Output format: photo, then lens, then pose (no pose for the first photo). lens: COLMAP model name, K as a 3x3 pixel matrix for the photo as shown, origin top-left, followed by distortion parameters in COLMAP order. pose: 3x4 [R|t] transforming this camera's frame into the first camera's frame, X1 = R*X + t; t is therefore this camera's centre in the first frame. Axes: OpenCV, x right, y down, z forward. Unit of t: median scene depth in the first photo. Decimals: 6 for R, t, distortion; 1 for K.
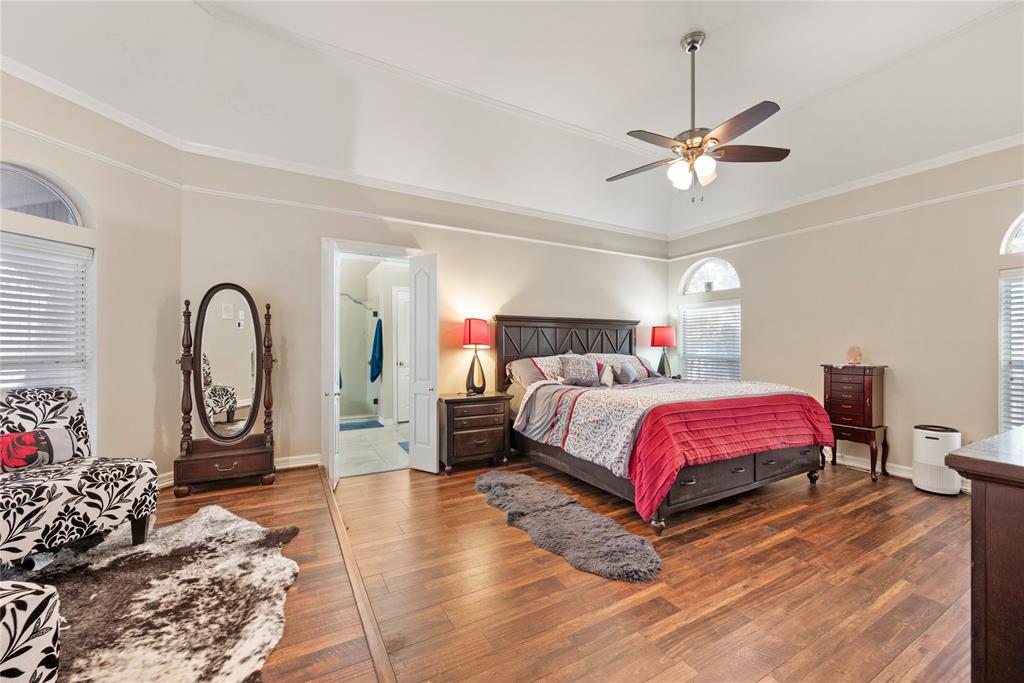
lens RADIAL K [[407.7, 0, 533.9], [0, 407.7, 348.2], [0, 0, 1]] dist [-0.002570, -0.000152]
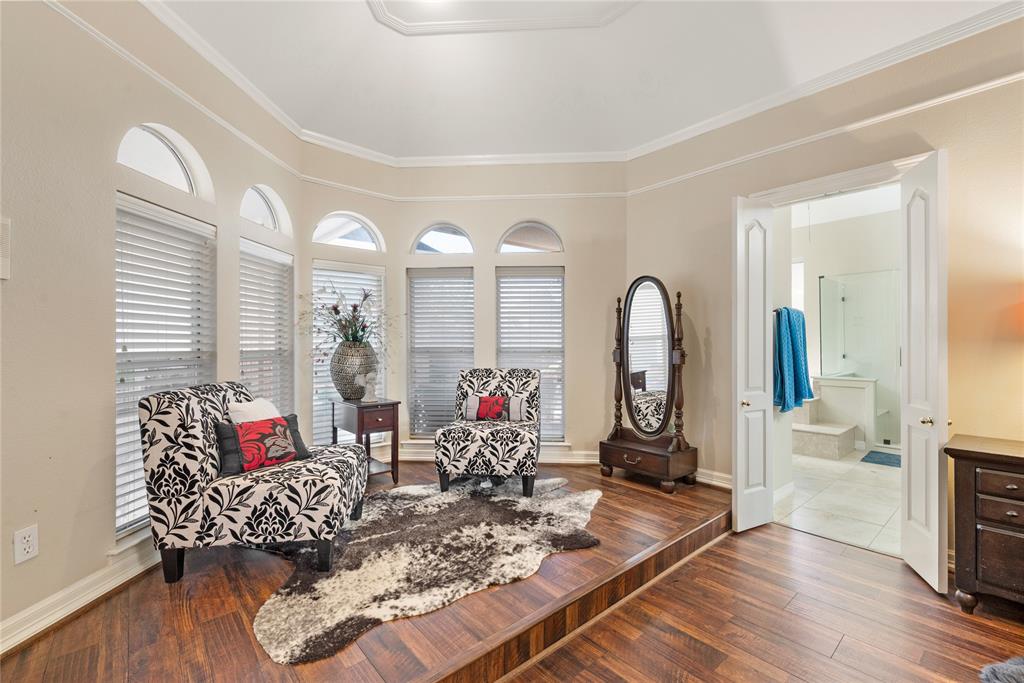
lens RADIAL K [[450.3, 0, 513.4], [0, 450.3, 341.7], [0, 0, 1]] dist [0.000143, 0.000842]
pose [[0.158049, -0.003466, -0.987425, 0.376939], [0.000933, 0.999994, -0.003361, 0.004930], [0.987431, -0.000390, 0.158051, 0.686322]]
